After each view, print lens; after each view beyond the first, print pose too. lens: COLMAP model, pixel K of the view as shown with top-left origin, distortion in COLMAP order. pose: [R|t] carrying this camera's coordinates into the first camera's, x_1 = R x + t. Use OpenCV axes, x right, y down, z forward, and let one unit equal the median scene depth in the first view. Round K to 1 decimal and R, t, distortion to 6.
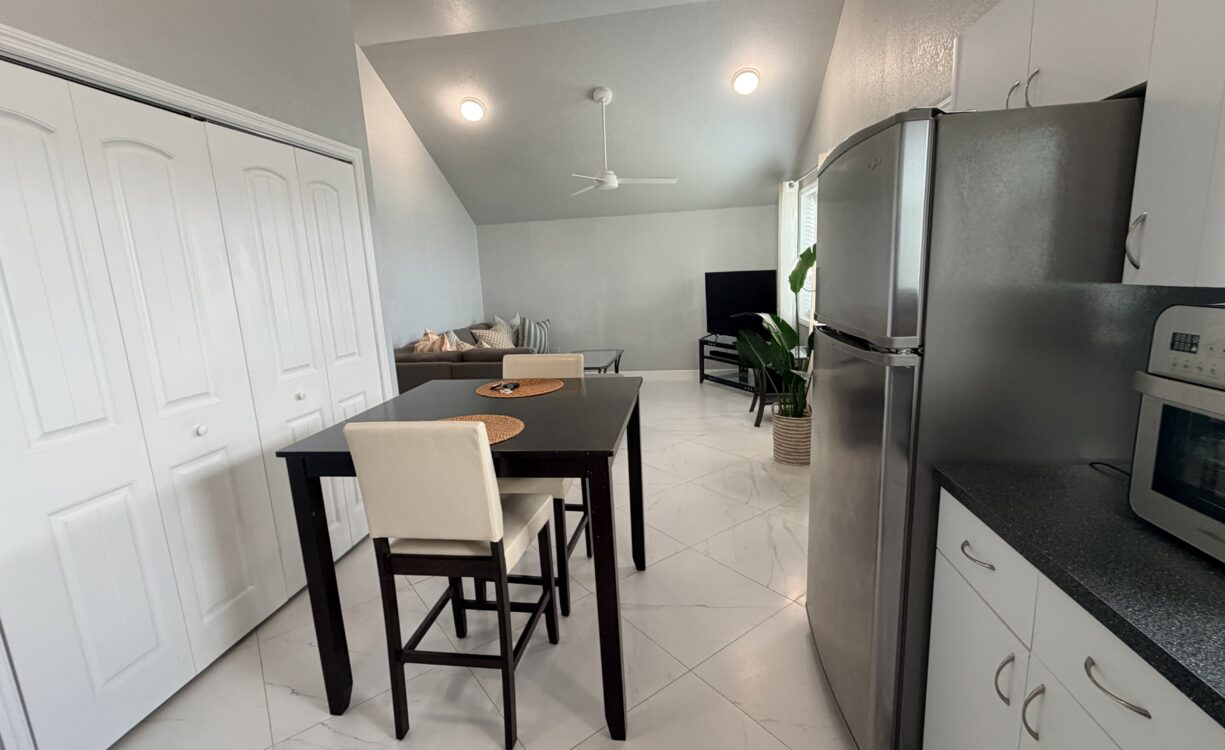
lens RADIAL K [[529.5, 0, 608.1], [0, 529.5, 379.5], [0, 0, 1]] dist [-0.003148, 0.001047]
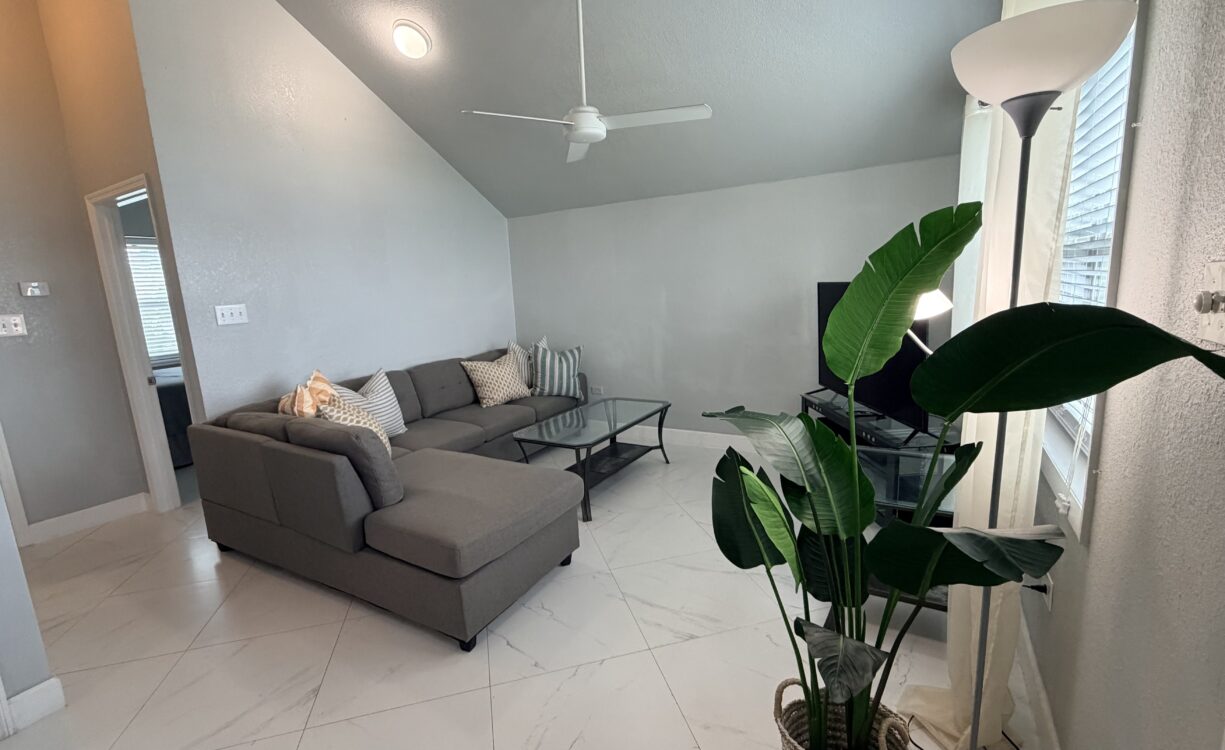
lens RADIAL K [[529.5, 0, 608.1], [0, 529.5, 379.5], [0, 0, 1]] dist [-0.003148, 0.001047]
pose [[0.929461, 0.071140, -0.361996, 0.243398], [-0.069810, 0.997419, 0.016770, -0.116202], [0.362255, 0.009684, 0.932029, 0.487039]]
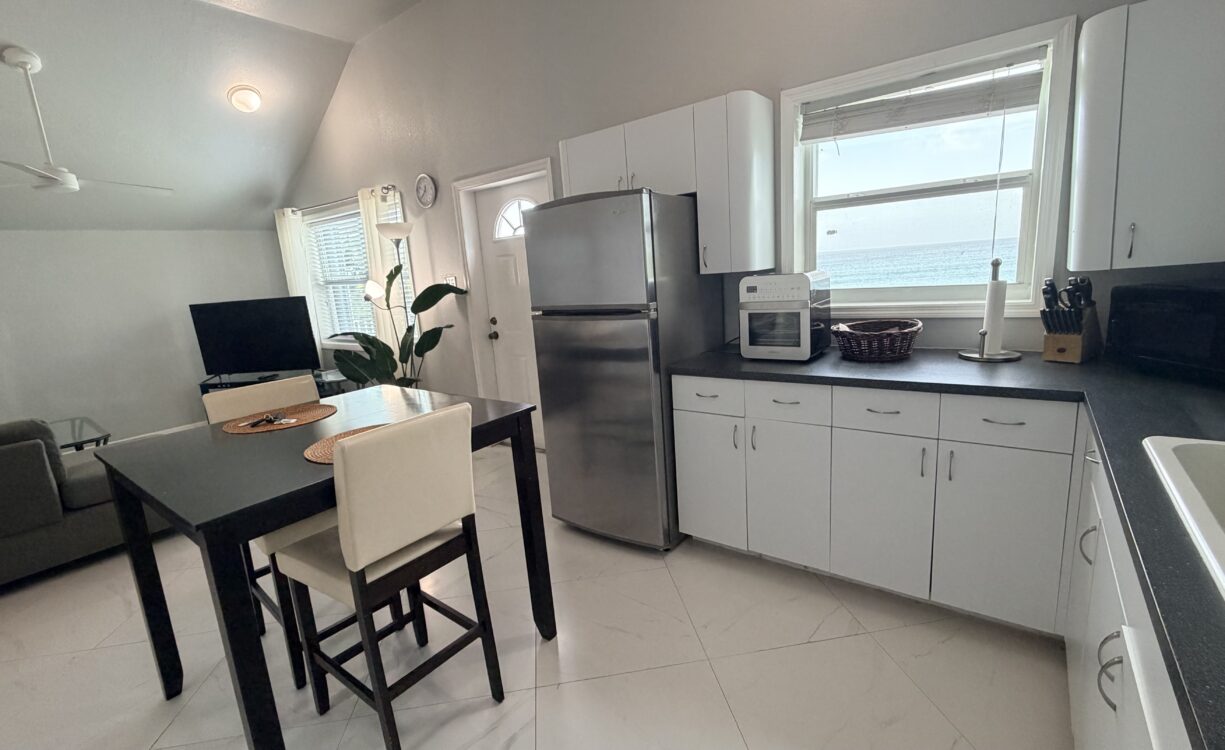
lens RADIAL K [[529.5, 0, 608.1], [0, 529.5, 379.5], [0, 0, 1]] dist [-0.003148, 0.001047]
pose [[0.487937, -0.168528, 0.856456, -0.296117], [0.222669, 0.972754, 0.064554, 0.007565], [-0.844000, 0.159208, 0.512168, 0.045865]]
